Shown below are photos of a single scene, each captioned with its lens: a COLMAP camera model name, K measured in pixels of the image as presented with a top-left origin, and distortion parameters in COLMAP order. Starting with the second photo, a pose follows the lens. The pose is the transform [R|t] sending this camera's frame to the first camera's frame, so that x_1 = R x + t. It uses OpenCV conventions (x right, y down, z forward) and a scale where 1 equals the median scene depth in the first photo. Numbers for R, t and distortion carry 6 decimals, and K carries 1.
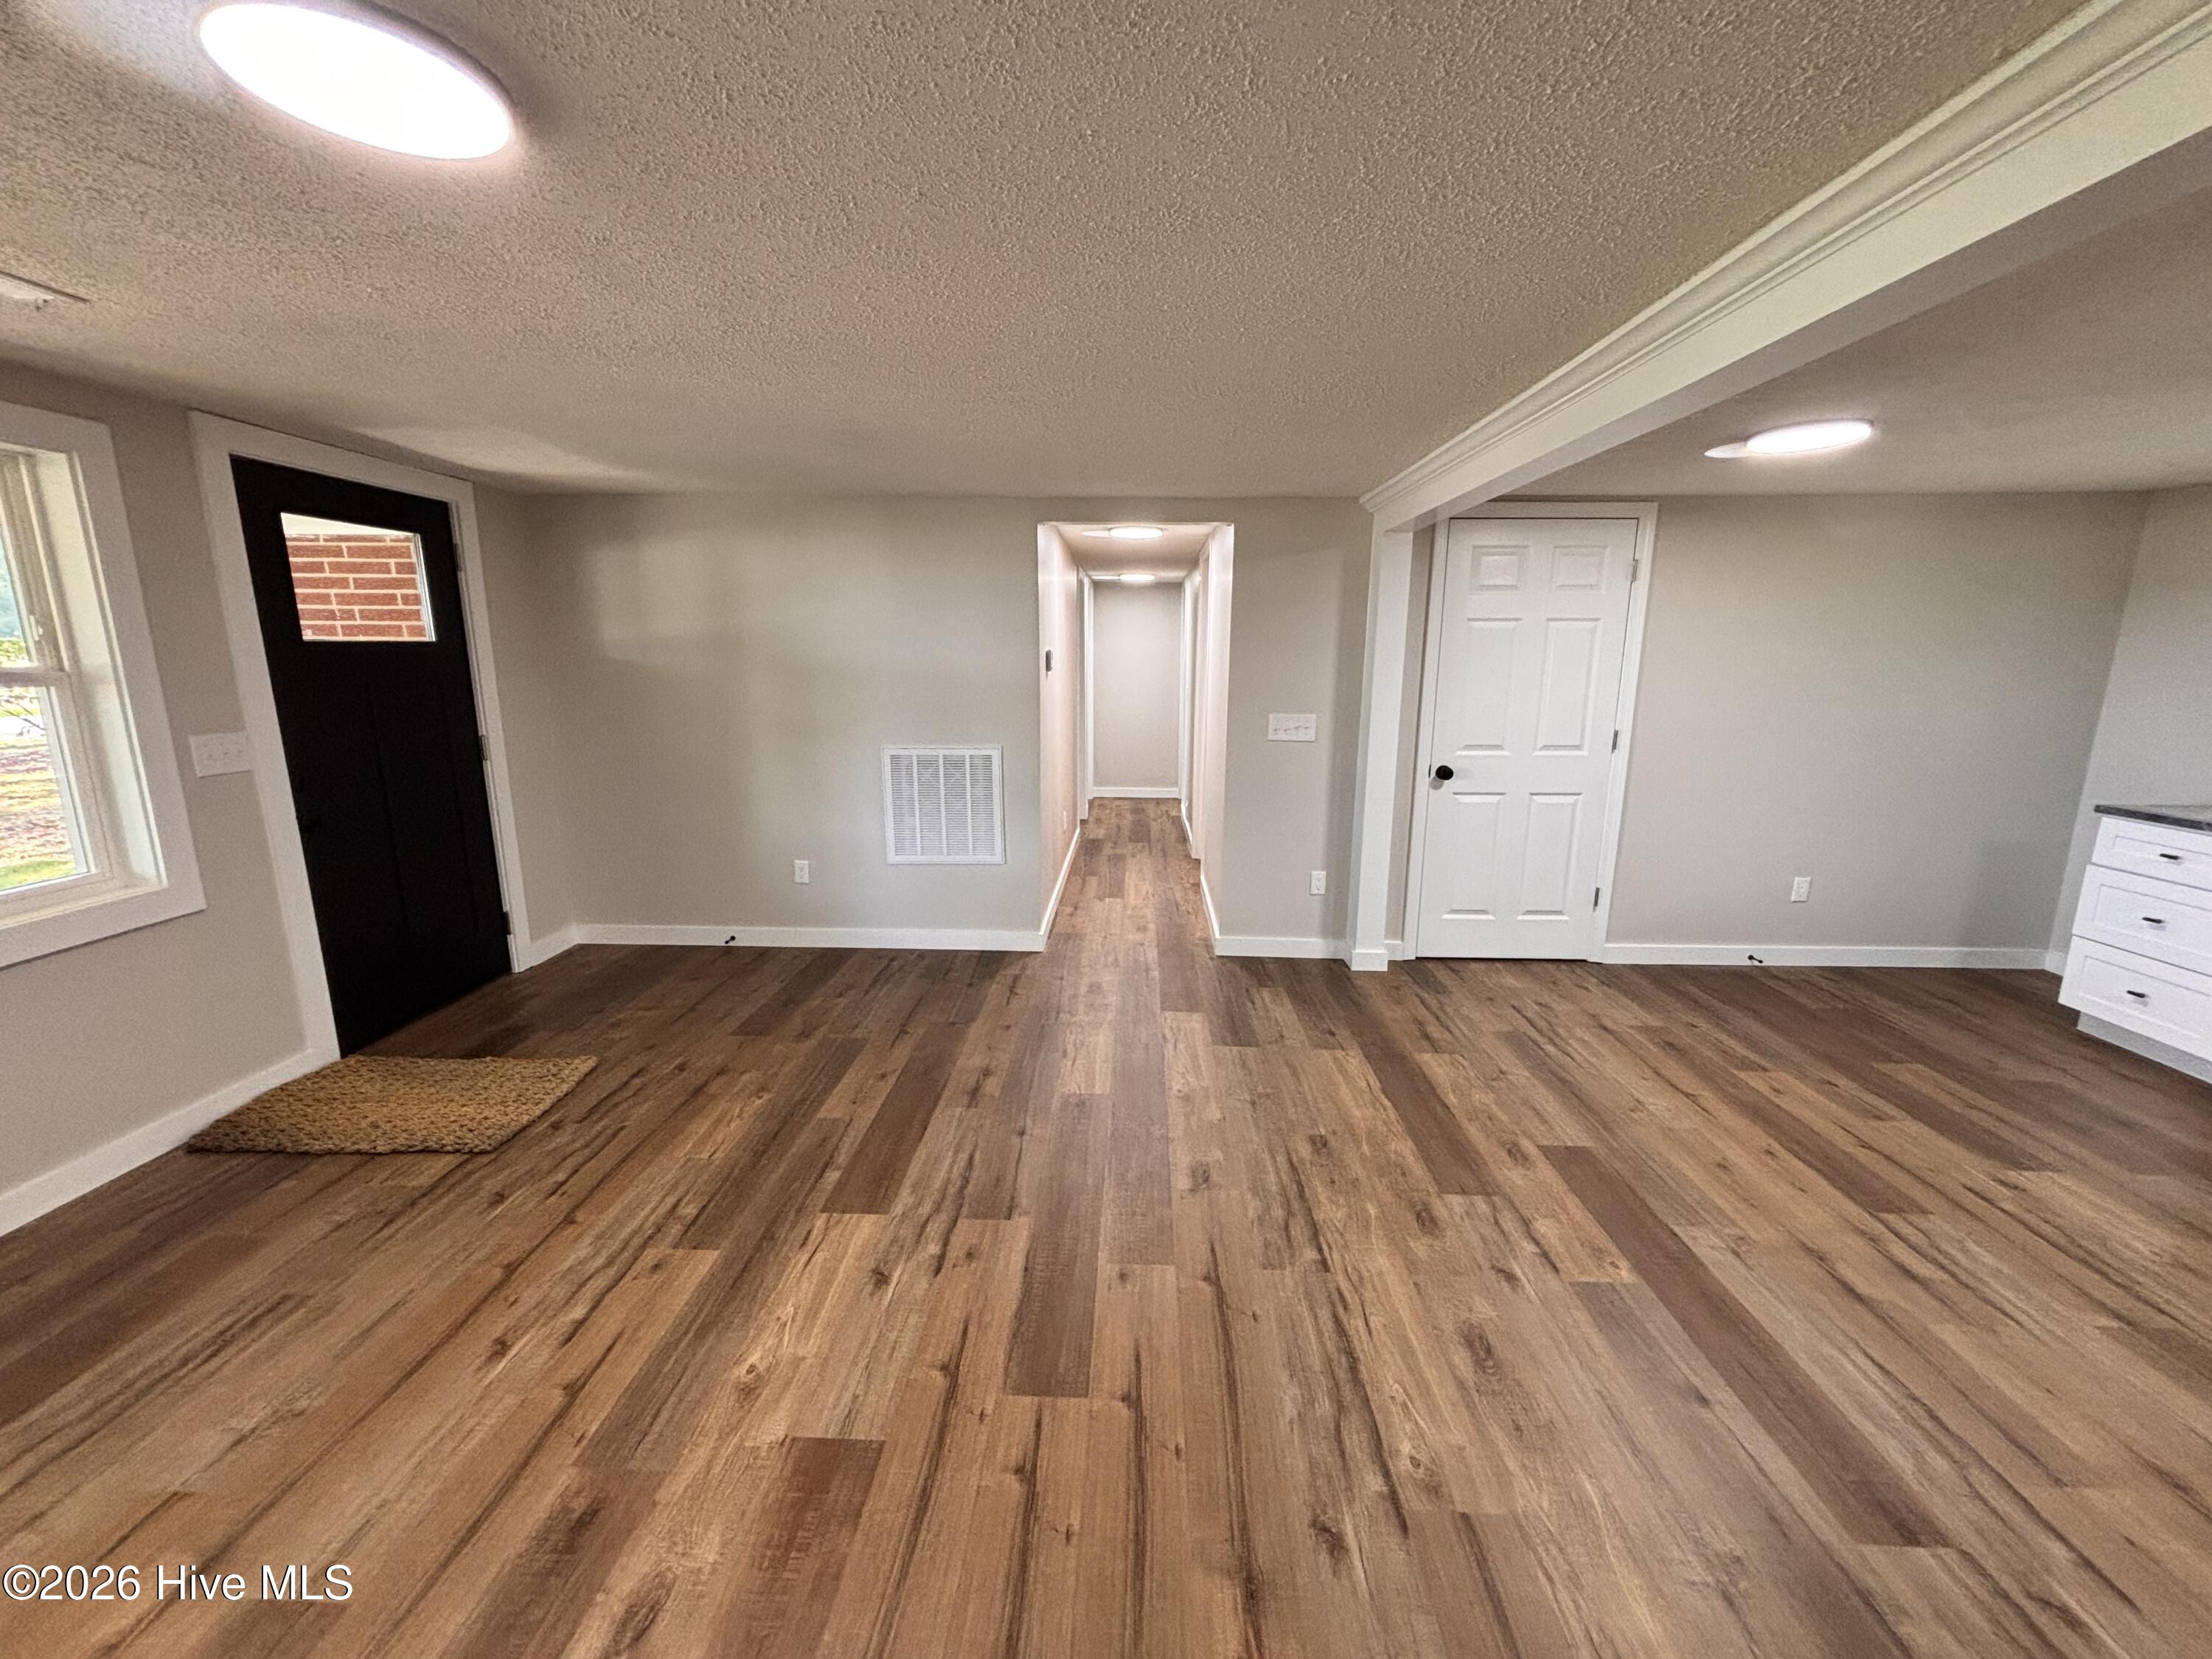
lens RADIAL K [[894.6, 0, 1106.2], [0, 894.6, 826.2], [0, 0, 1]] dist [0.003256, -0.000225]
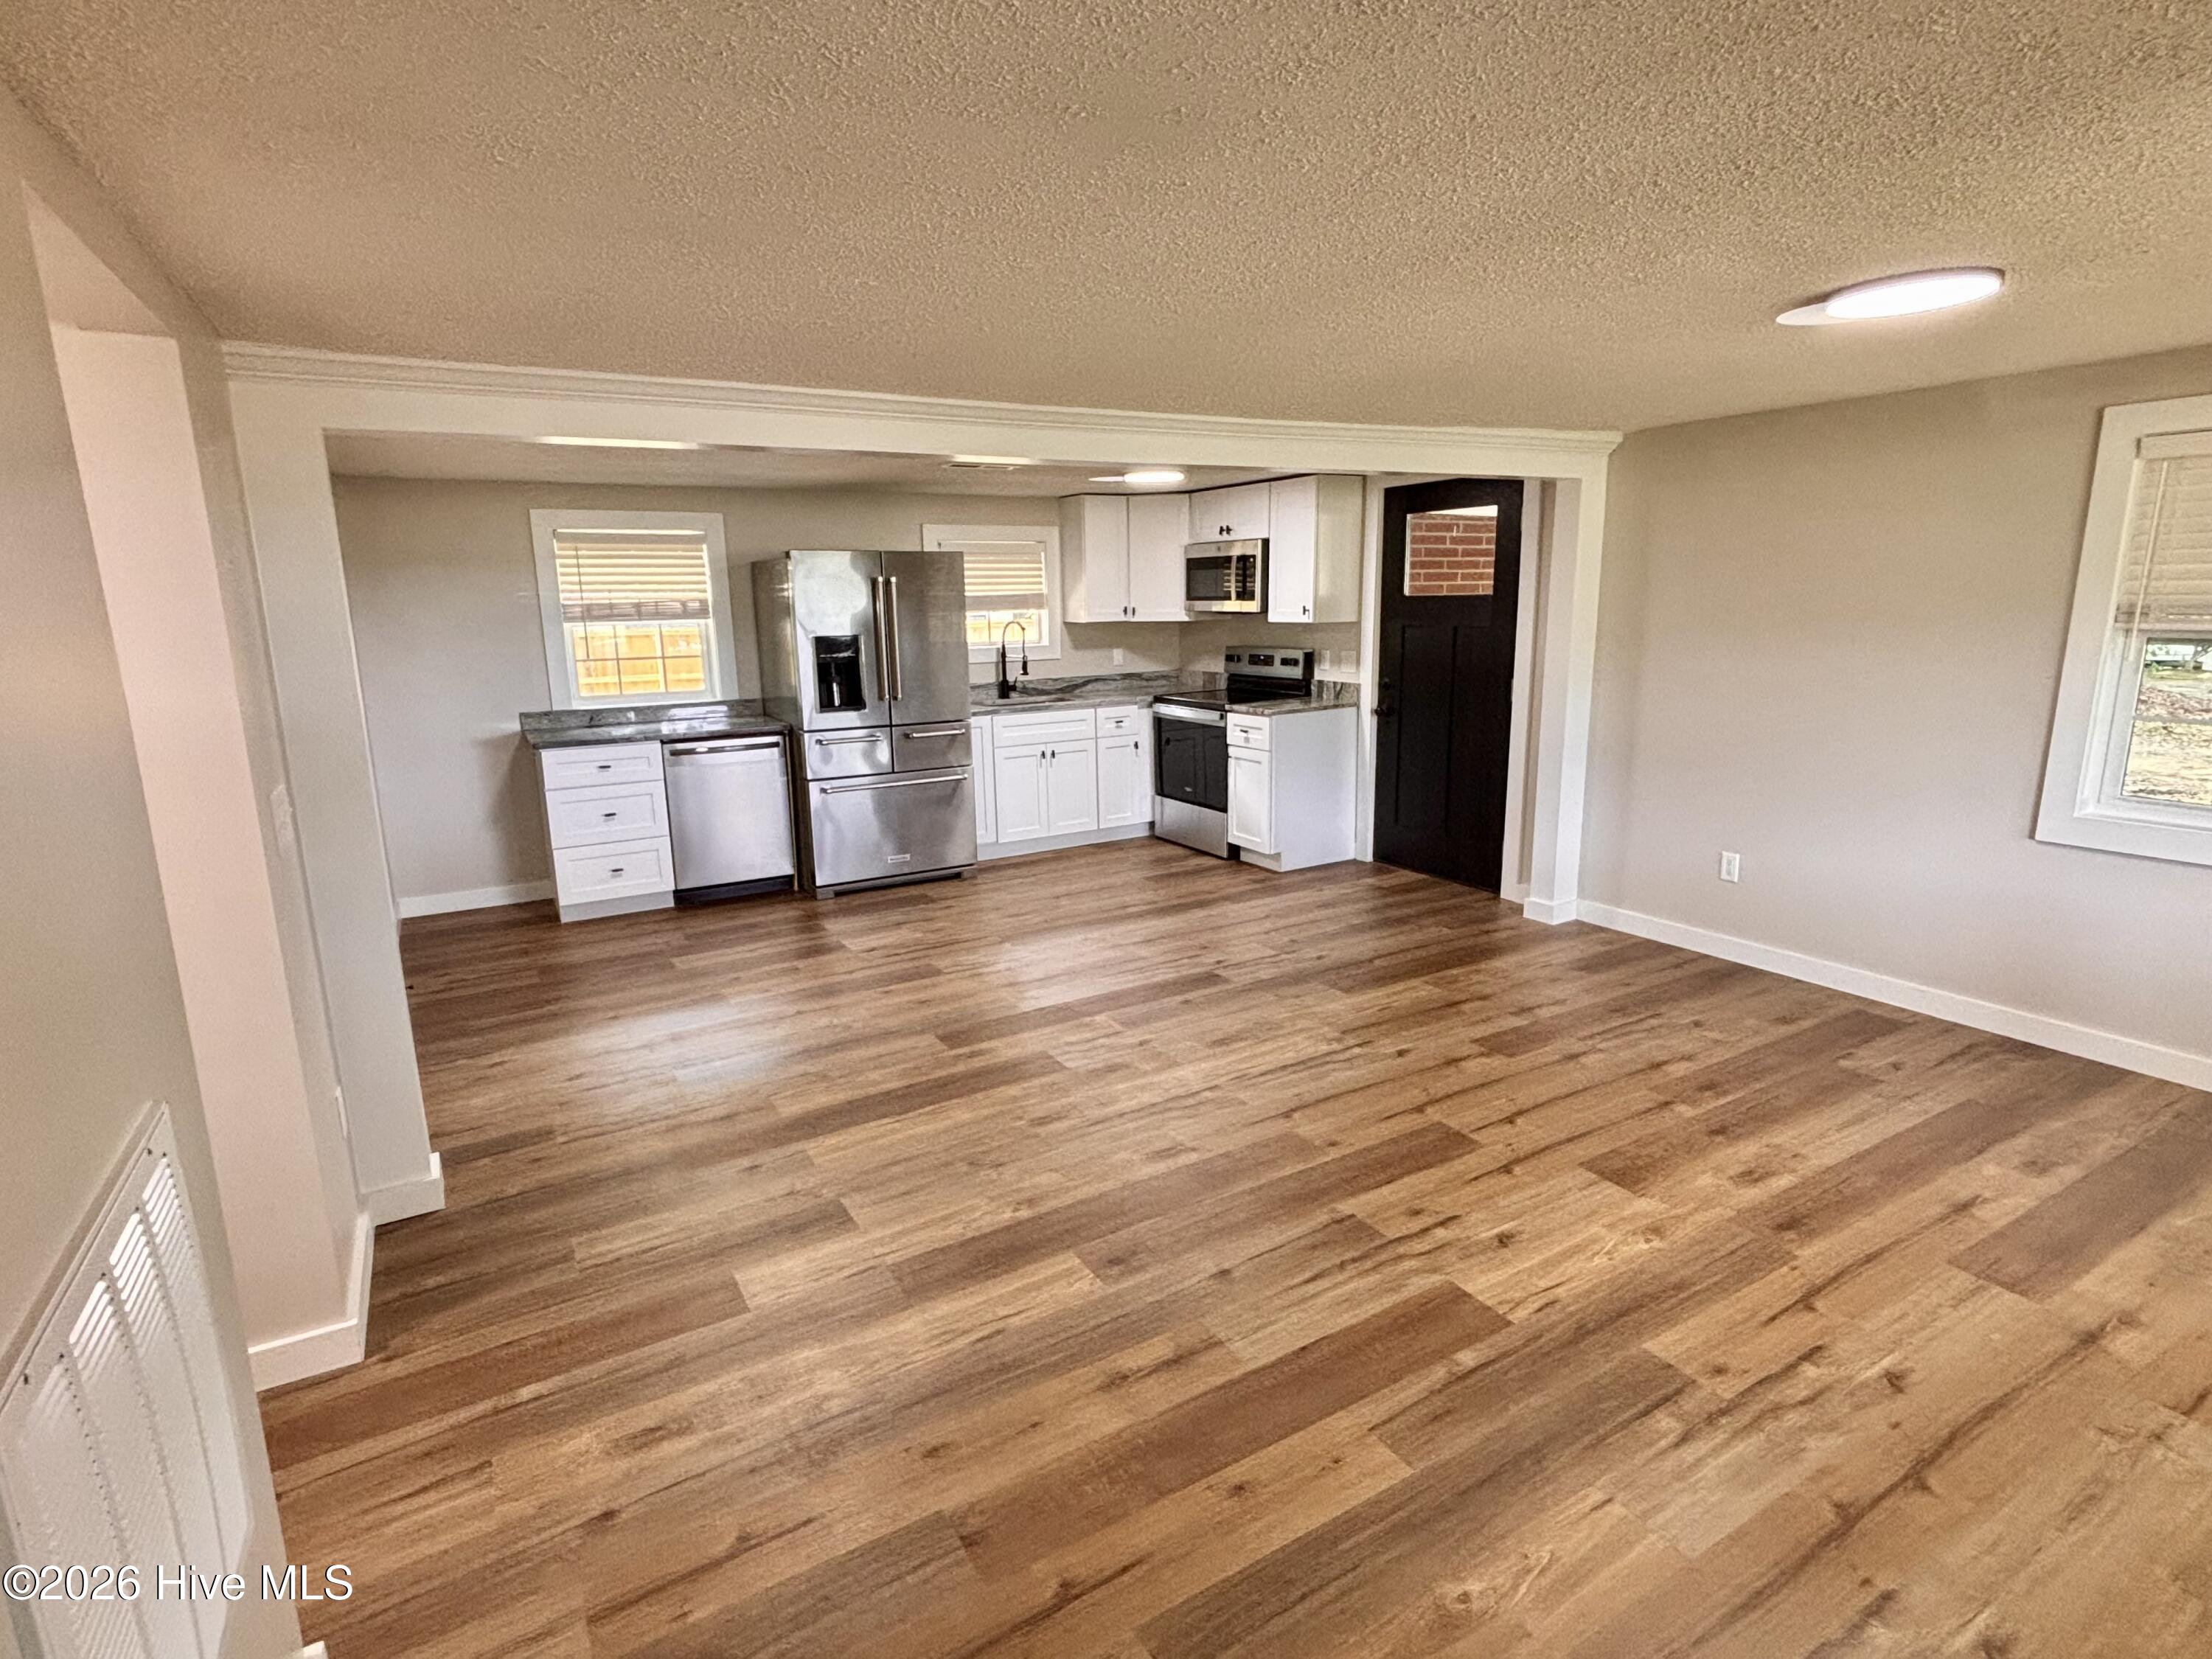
lens RADIAL K [[1111.0, 0, 1106.7], [0, 1111.0, 826.5], [0, 0, 1]] dist [-0.000769, 0.000474]
pose [[-0.534334, -0.175263, 0.826904, -0.925258], [0.182887, 0.931124, 0.315531, -0.397060], [-0.825251, 0.319829, -0.465478, 1.719162]]
